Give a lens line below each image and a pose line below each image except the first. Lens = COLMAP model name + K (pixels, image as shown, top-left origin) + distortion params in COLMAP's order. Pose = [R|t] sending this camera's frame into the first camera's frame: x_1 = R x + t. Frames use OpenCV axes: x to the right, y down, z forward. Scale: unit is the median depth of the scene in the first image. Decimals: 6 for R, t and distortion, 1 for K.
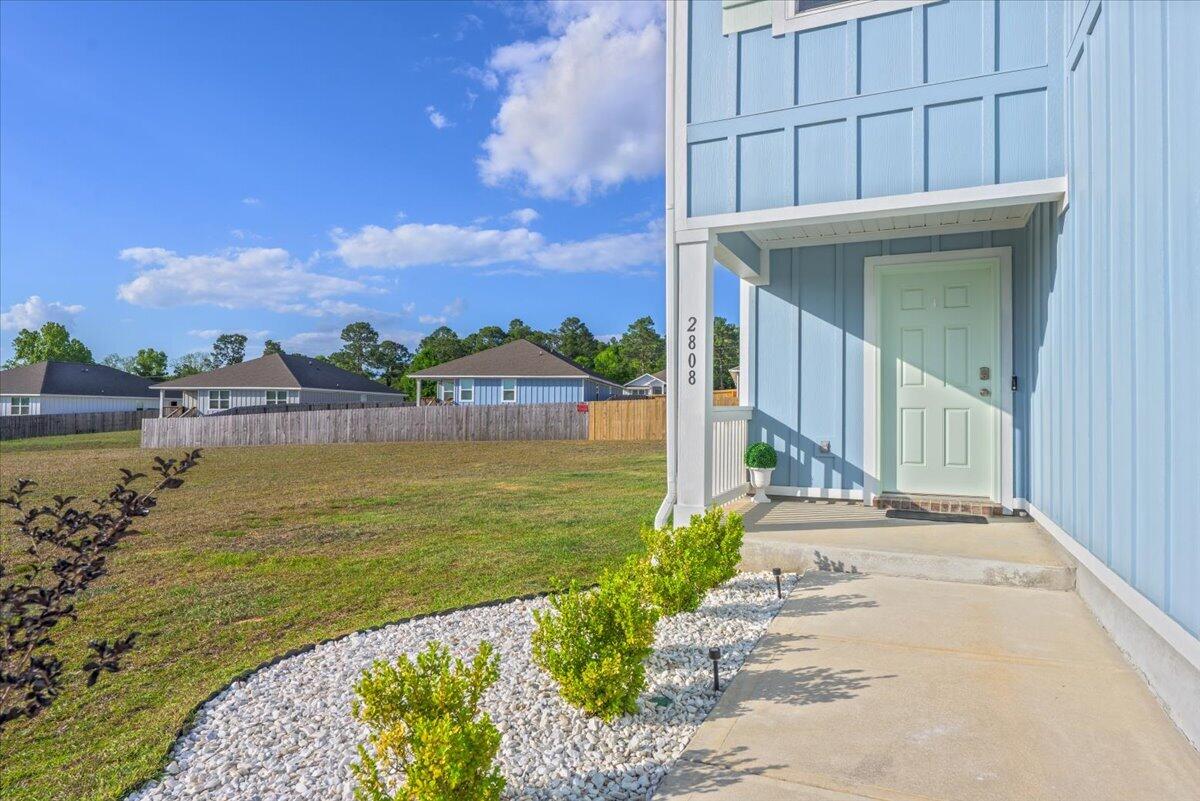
lens RADIAL K [[706.0, 0, 600.0], [0, 706.0, 400.5], [0, 0, 1]] dist [-0.004222, -0.001437]
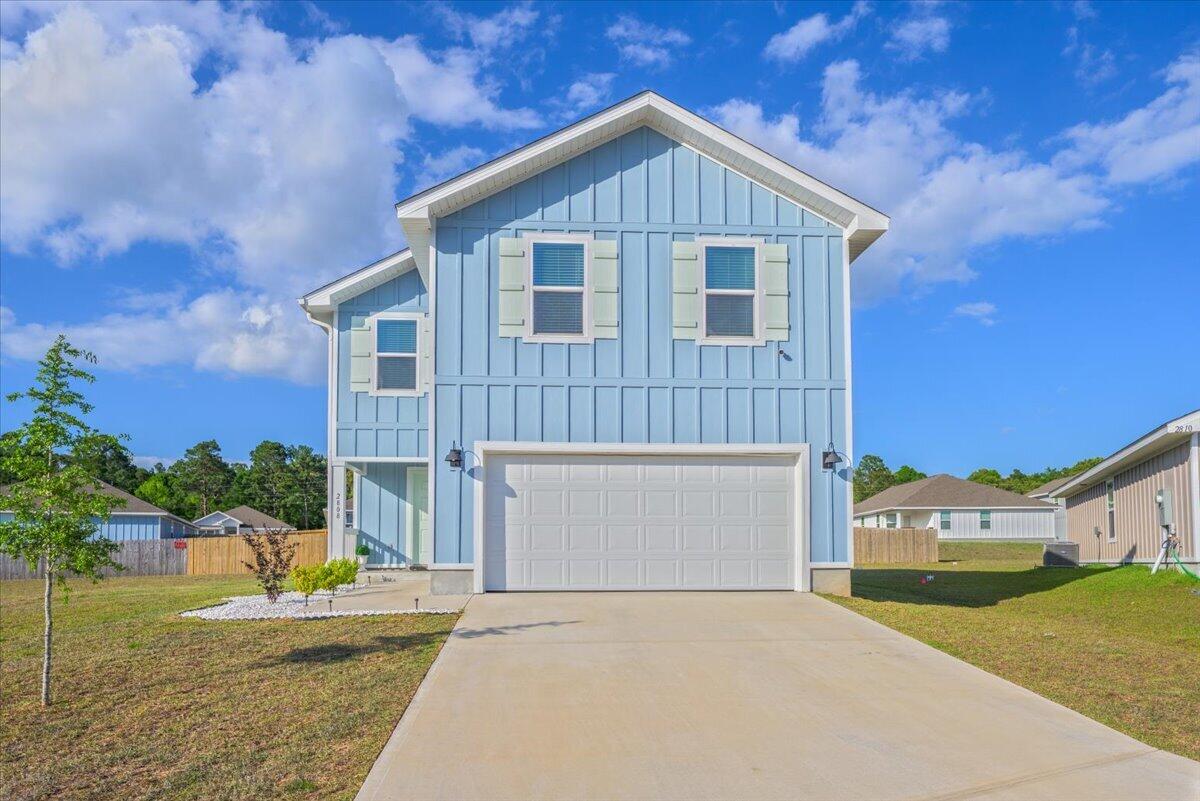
lens RADIAL K [[862.9, 0, 605.2], [0, 862.9, 521.5], [0, 0, 1]] dist [0.001380, -0.000608]
pose [[0.873047, 0.010973, 0.487513, -0.469499], [0.003025, 0.999606, -0.027915, 0.066600], [-0.487627, 0.025846, 0.872669, -1.906340]]
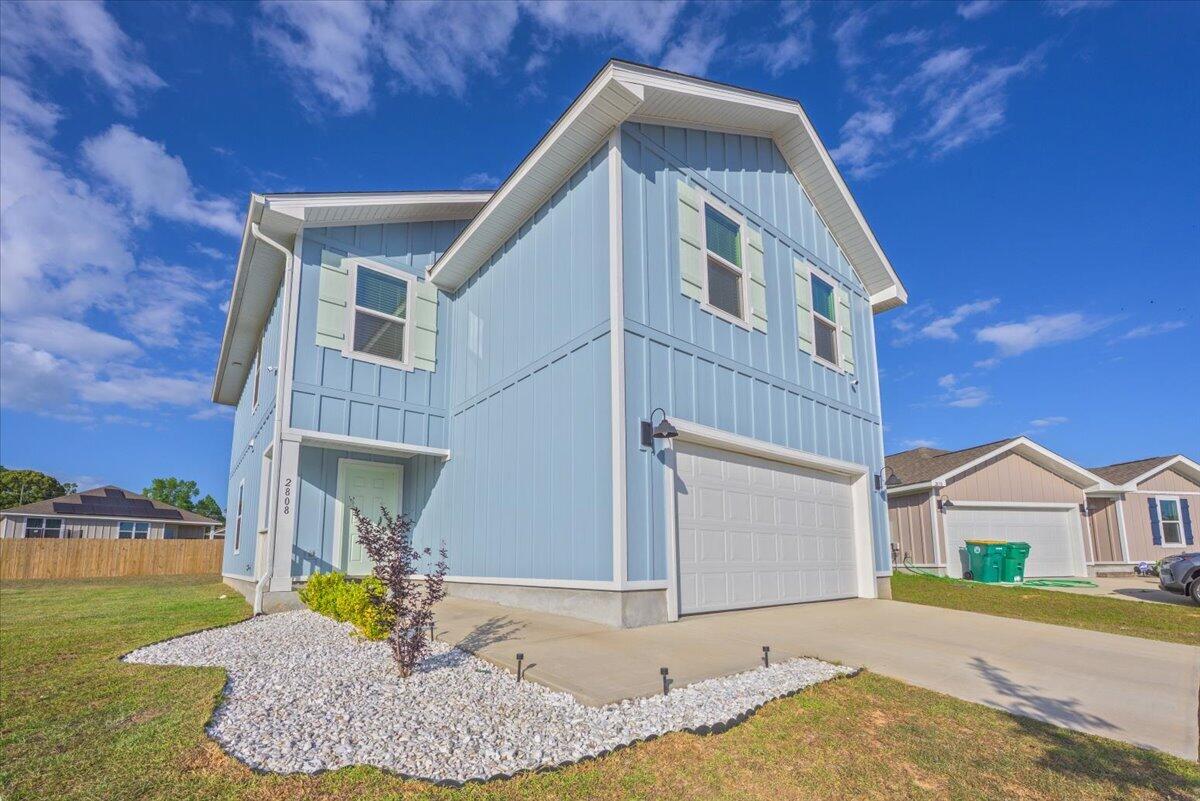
lens RADIAL K [[513.2, 0, 600.9], [0, 513.2, 494.7], [0, 0, 1]] dist [-0.003529, -0.000358]
pose [[0.434376, 0.104678, 0.894629, -0.594188], [-0.004387, 0.993458, -0.114112, 0.063819], [-0.900721, 0.045642, 0.431993, -0.292807]]
